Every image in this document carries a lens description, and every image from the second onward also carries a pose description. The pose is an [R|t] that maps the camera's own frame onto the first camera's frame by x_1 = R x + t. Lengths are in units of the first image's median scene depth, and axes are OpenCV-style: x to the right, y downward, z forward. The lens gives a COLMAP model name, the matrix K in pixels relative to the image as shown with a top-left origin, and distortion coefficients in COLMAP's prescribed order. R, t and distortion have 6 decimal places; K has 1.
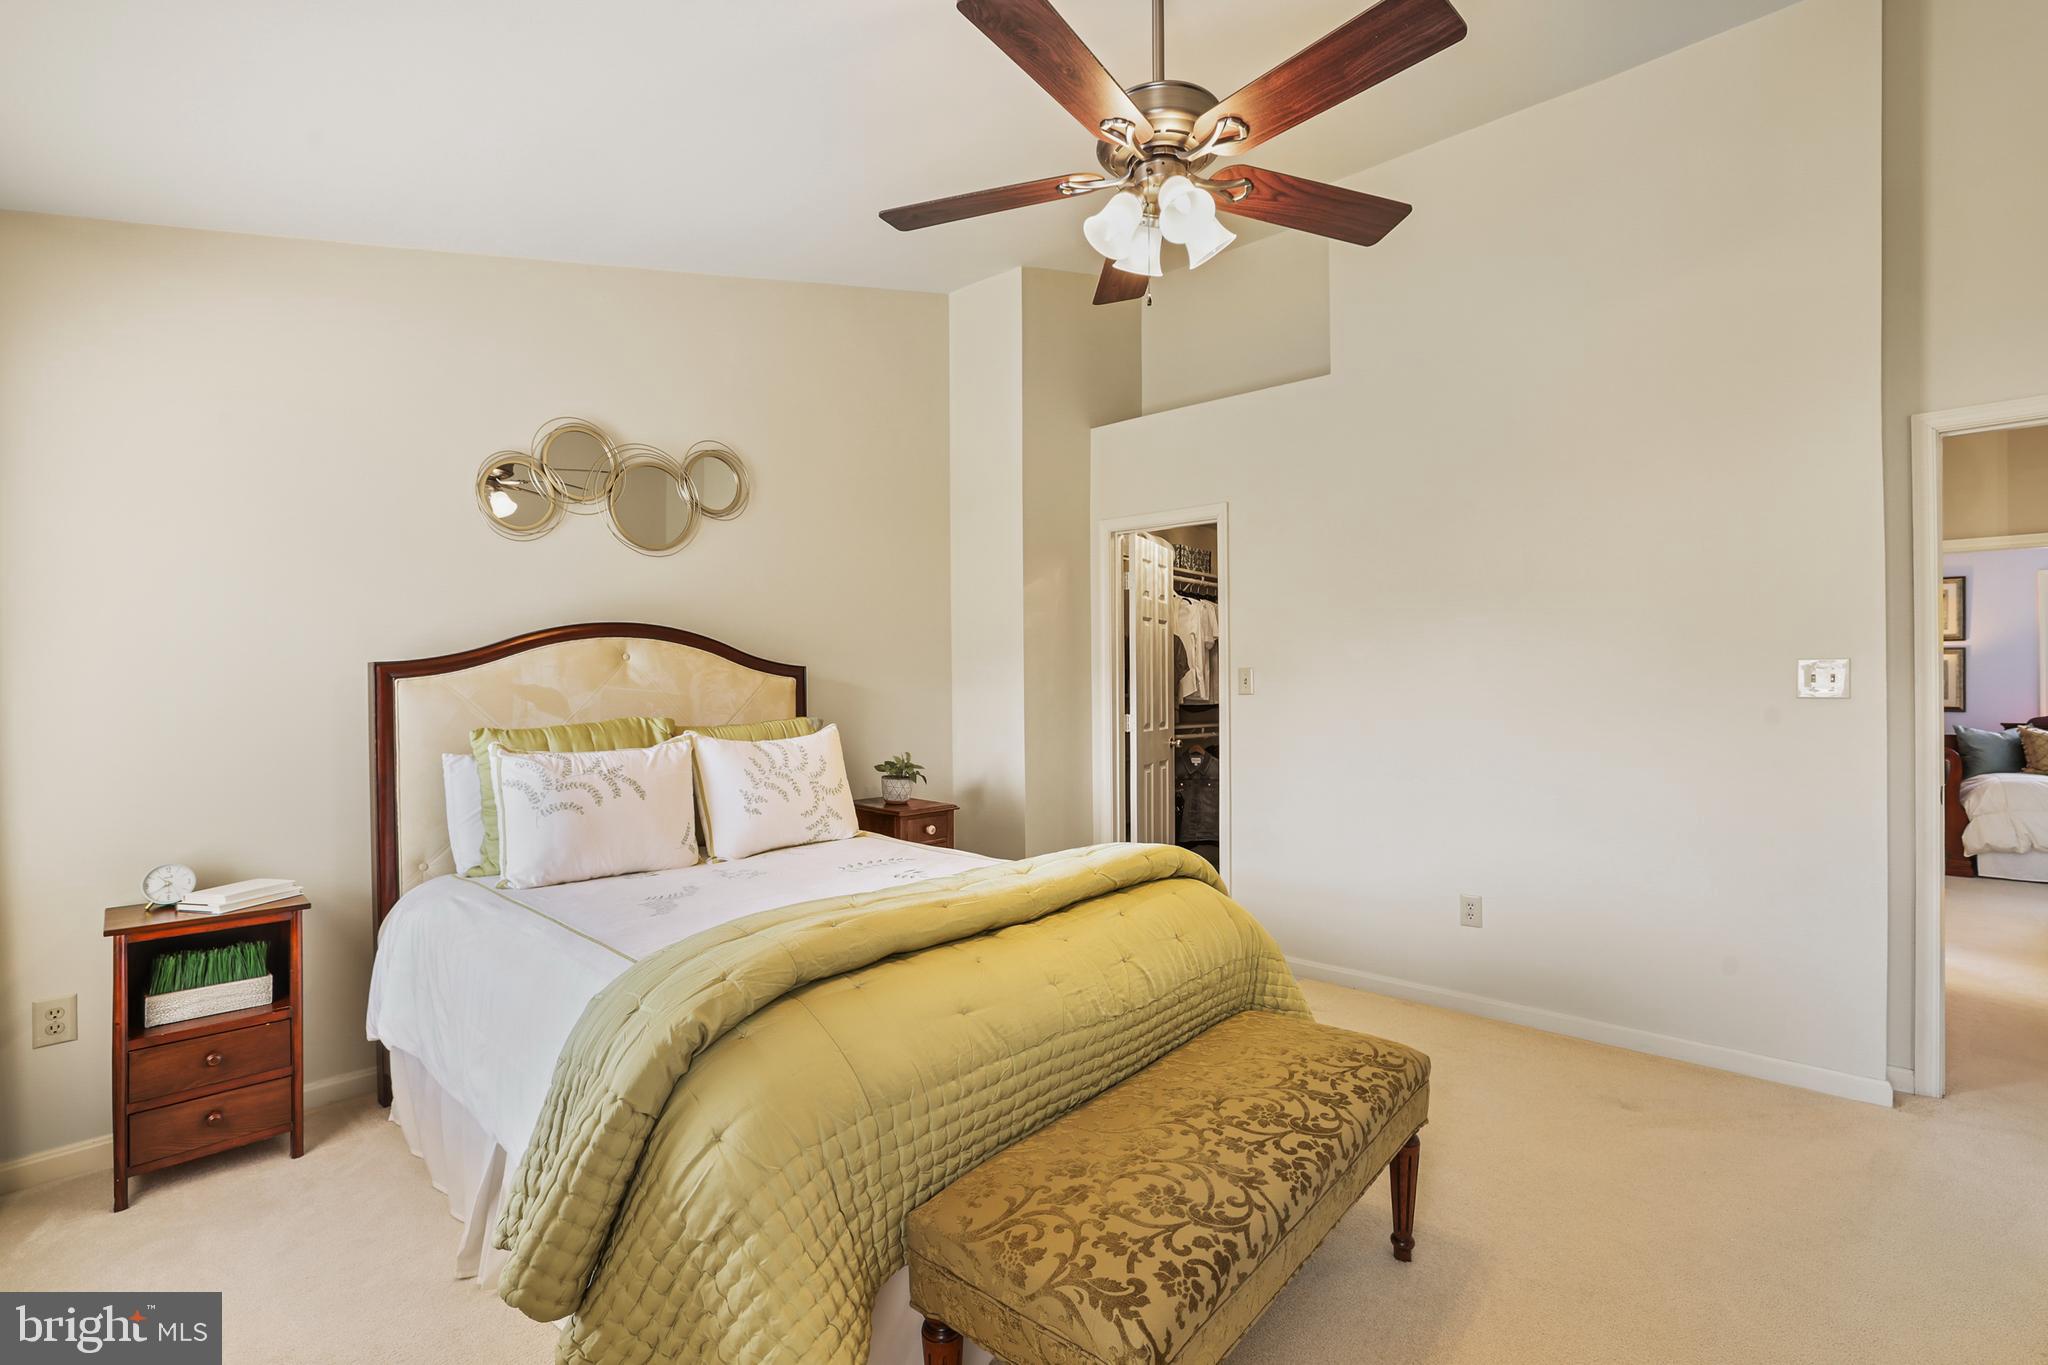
lens RADIAL K [[857.2, 0, 1021.2], [0, 857.2, 692.7], [0, 0, 1]] dist [-0.015603, -0.000031]
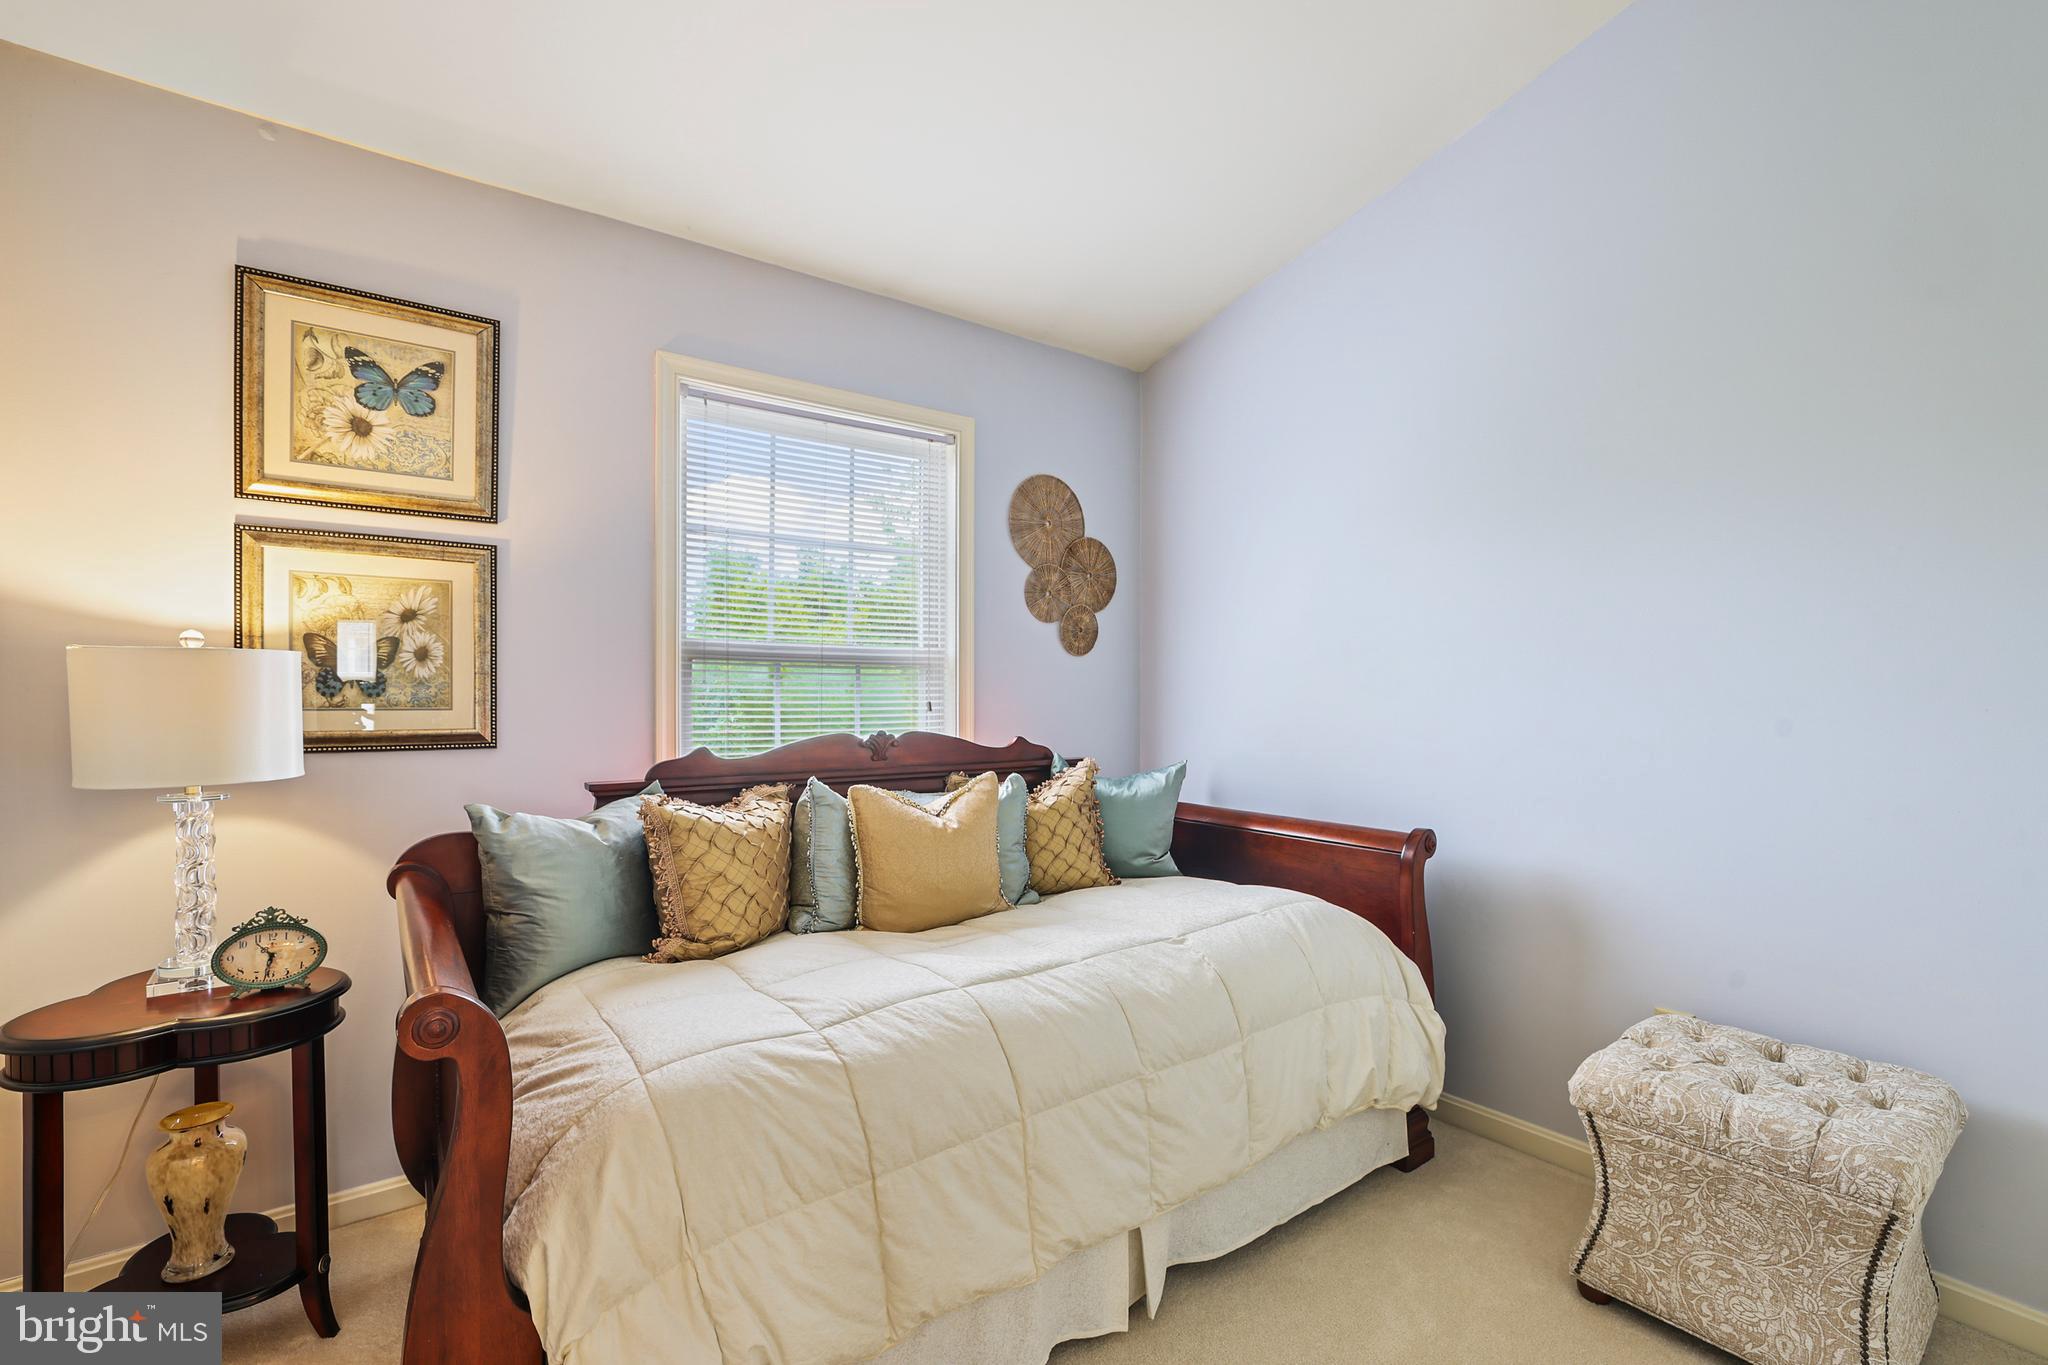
lens RADIAL K [[909.0, 0, 1006.0], [0, 909.0, 678.6], [0, 0, 1]] dist [-0.041994, 0.016544]
pose [[0.185915, 0.014091, 0.982465, 0.863162], [0.009634, 0.999823, -0.016163, 0.003606], [-0.982519, 0.012470, 0.185746, 0.781307]]
